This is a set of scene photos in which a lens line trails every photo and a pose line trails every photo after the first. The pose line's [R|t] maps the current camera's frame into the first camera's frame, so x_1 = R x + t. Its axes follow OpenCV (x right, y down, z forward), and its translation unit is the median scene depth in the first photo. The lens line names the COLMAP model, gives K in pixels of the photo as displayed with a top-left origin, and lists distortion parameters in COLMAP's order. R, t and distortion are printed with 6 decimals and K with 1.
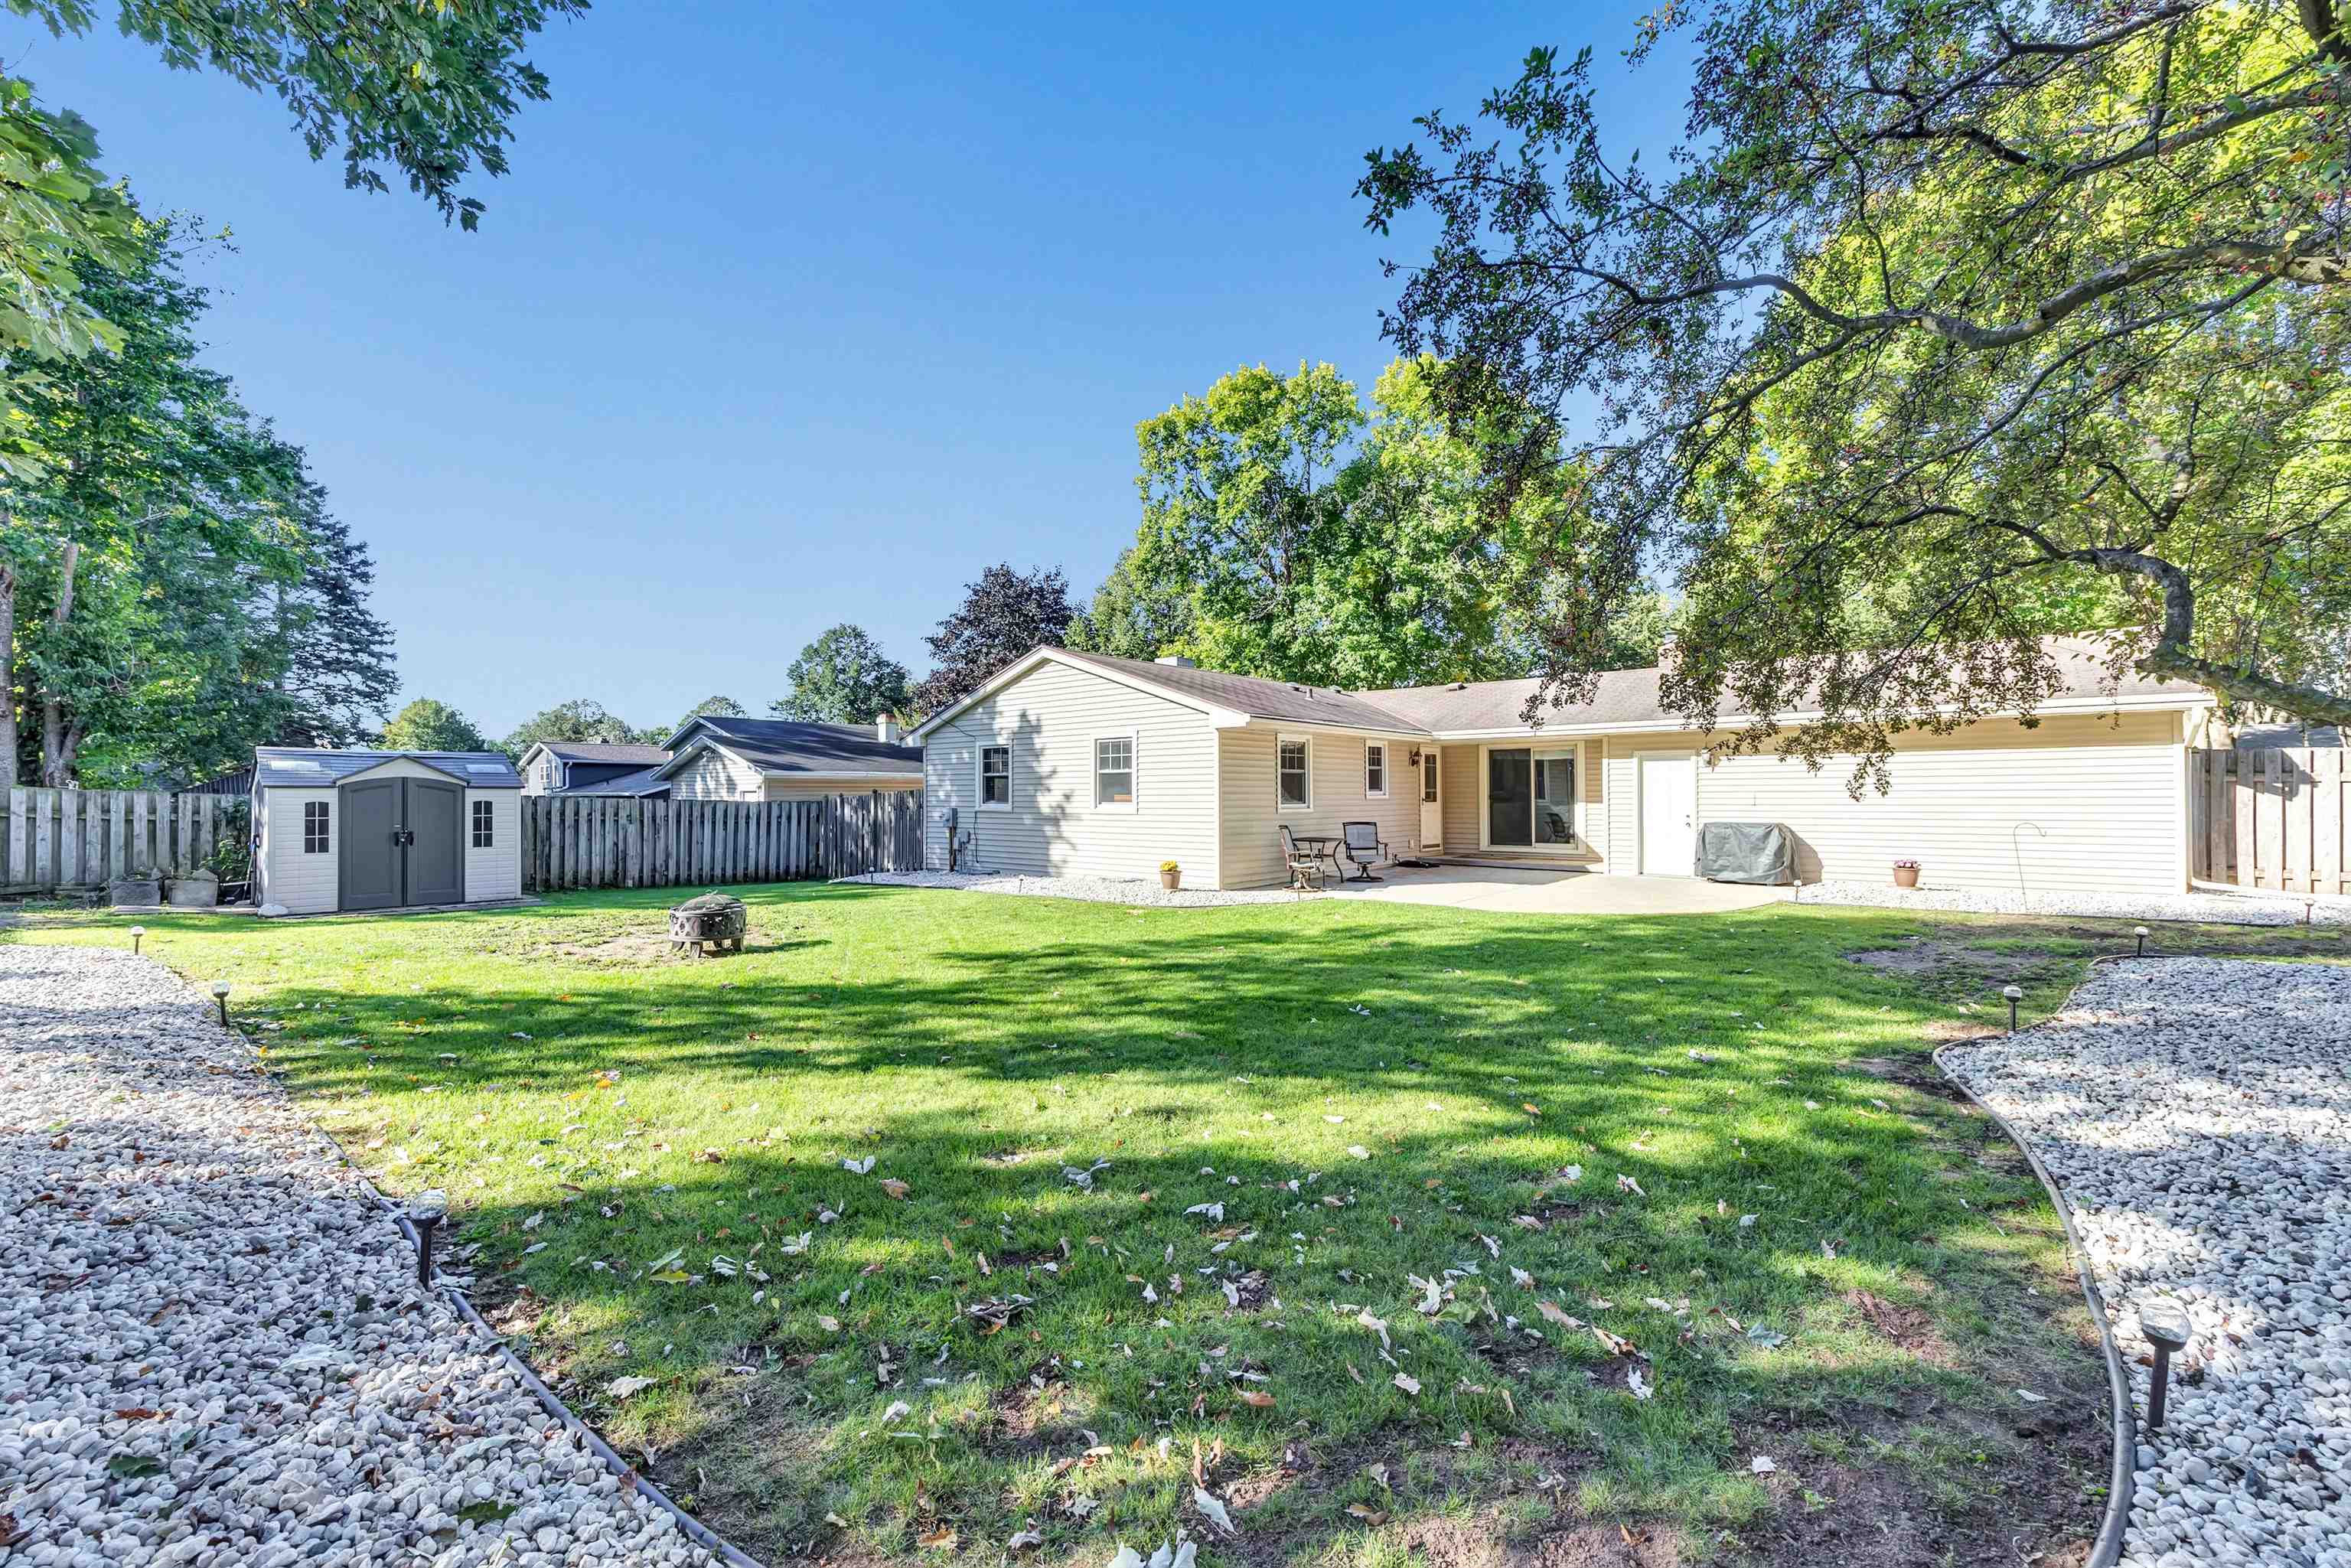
lens RADIAL K [[954.9, 0, 1172.5], [0, 954.9, 782.4], [0, 0, 1]] dist [0.000629, -0.000022]
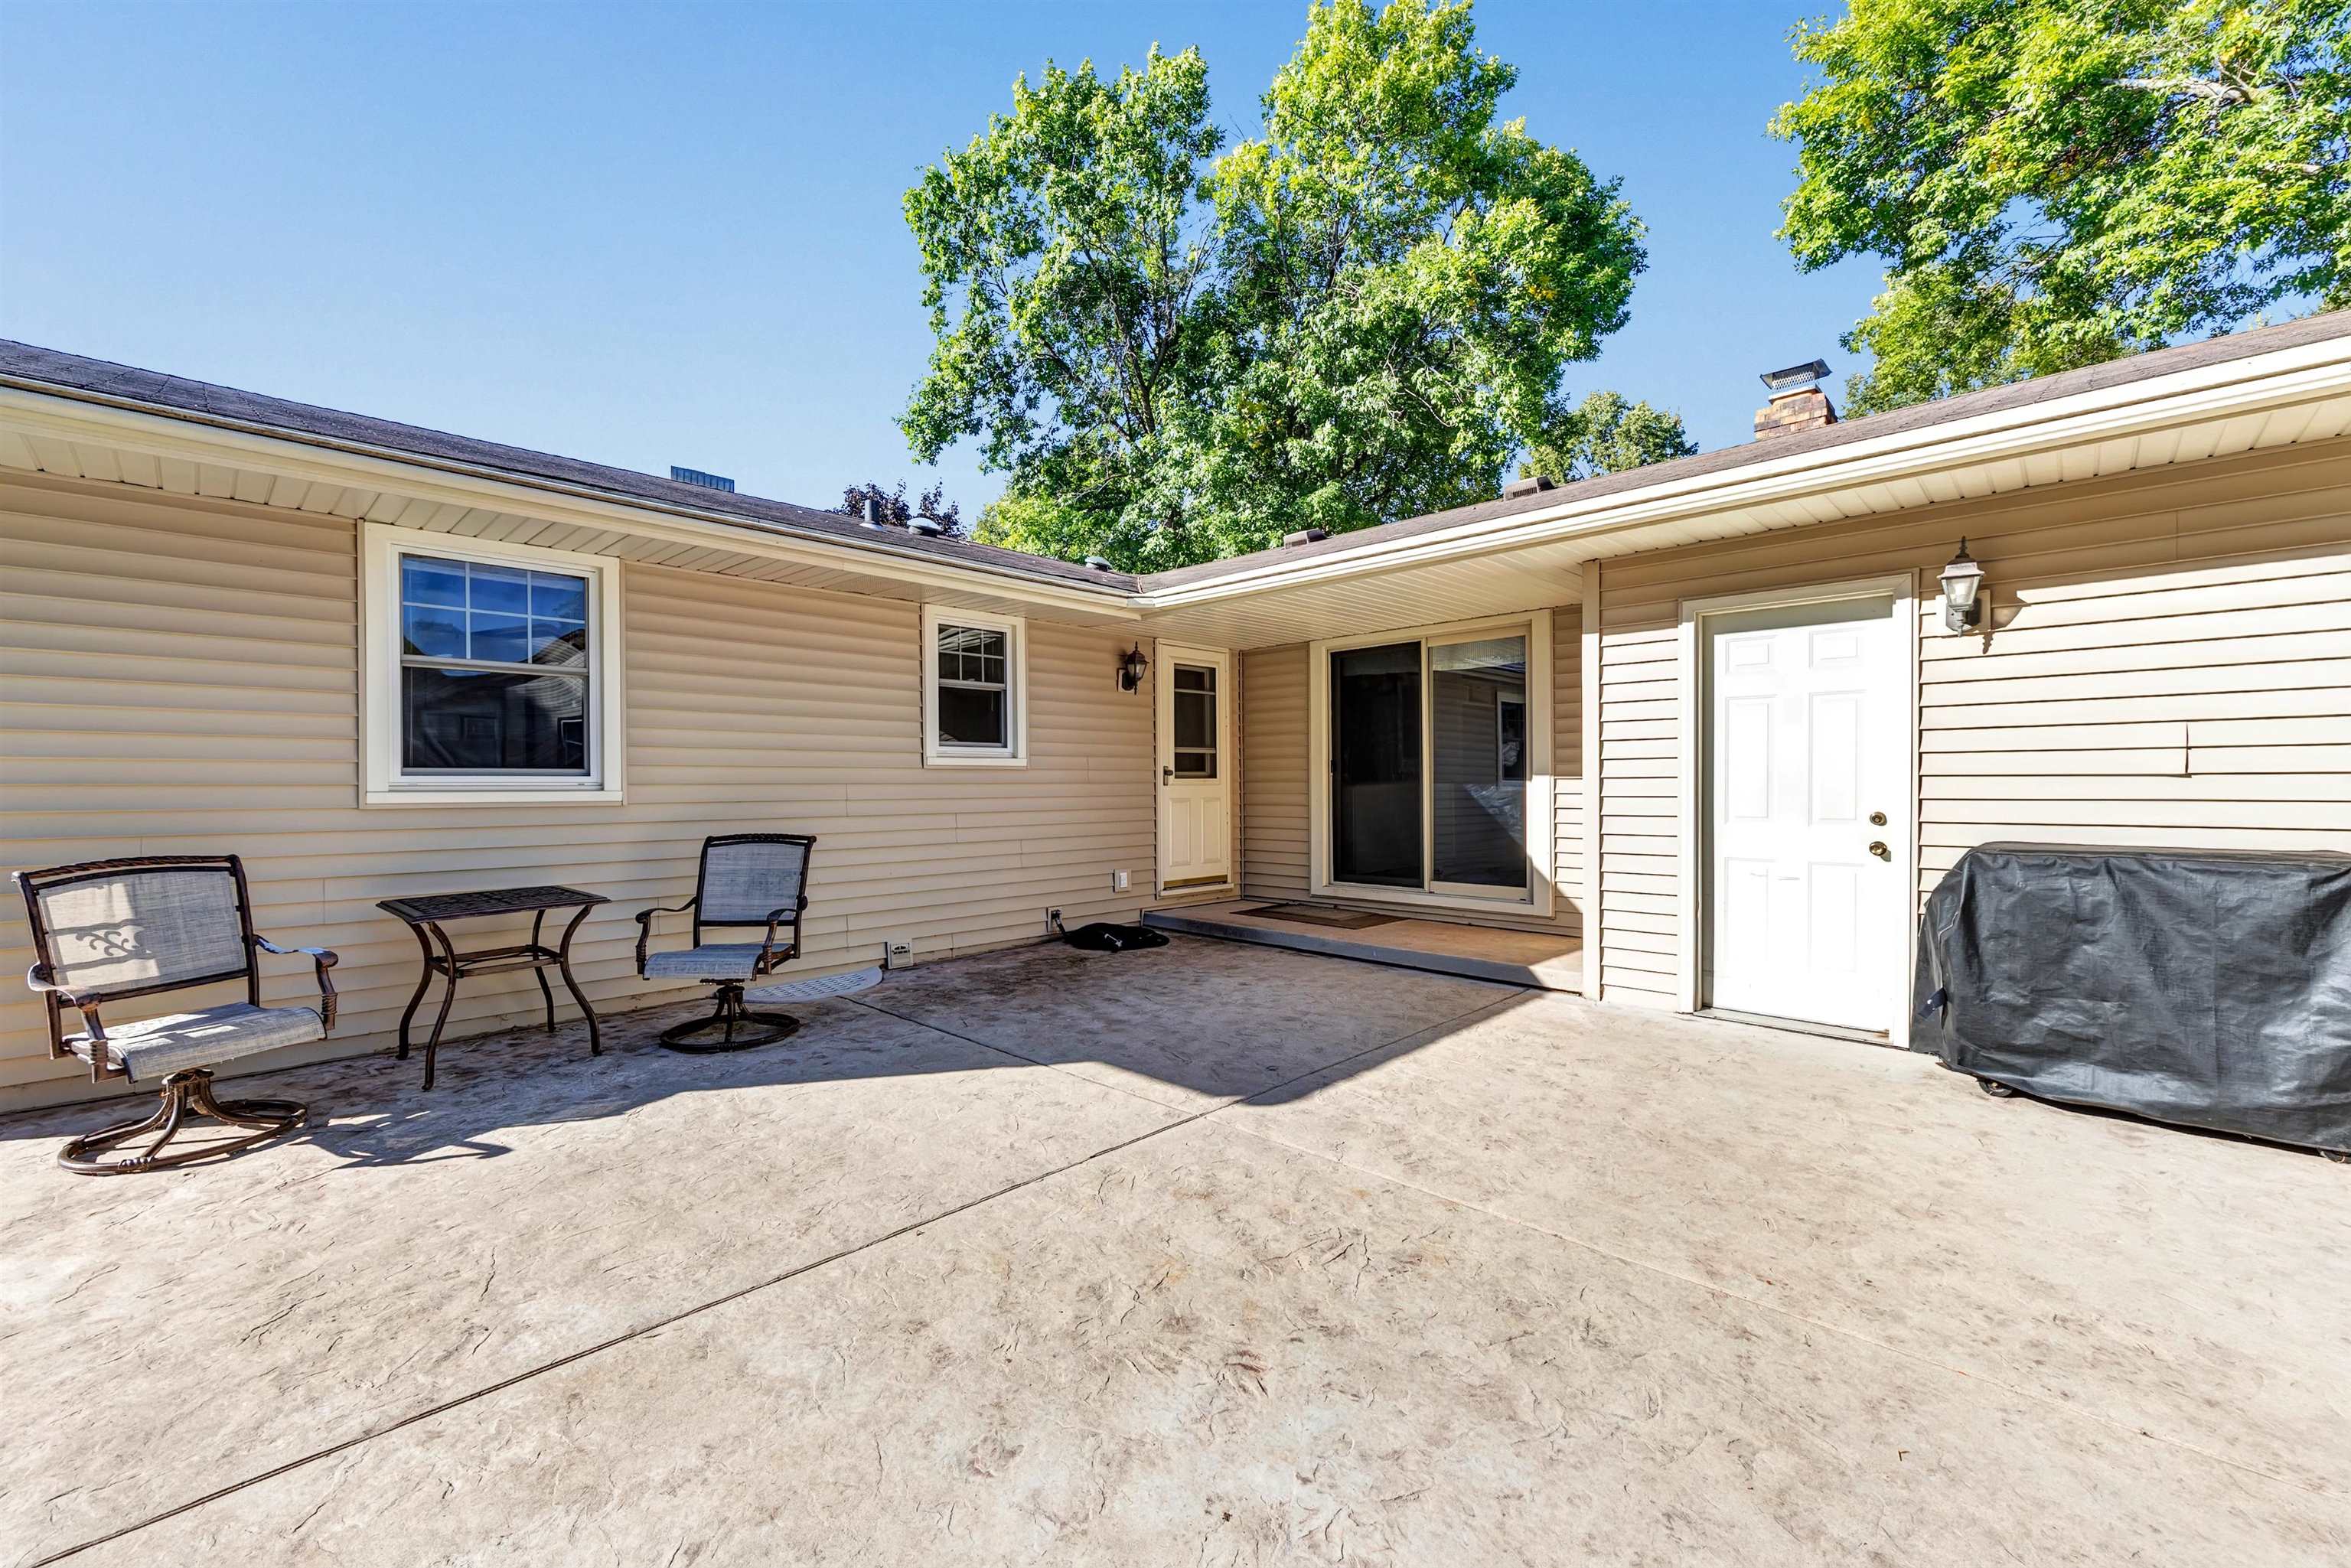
lens RADIAL K [[954.9, 0, 1178.3], [0, 954.9, 791.3], [0, 0, 1]] dist [0.000629, -0.000022]
pose [[0.998418, -0.001171, -0.056219, 0.288369], [0.002303, 0.999796, 0.020083, 0.017488], [0.056184, -0.020181, 0.998216, 0.582947]]
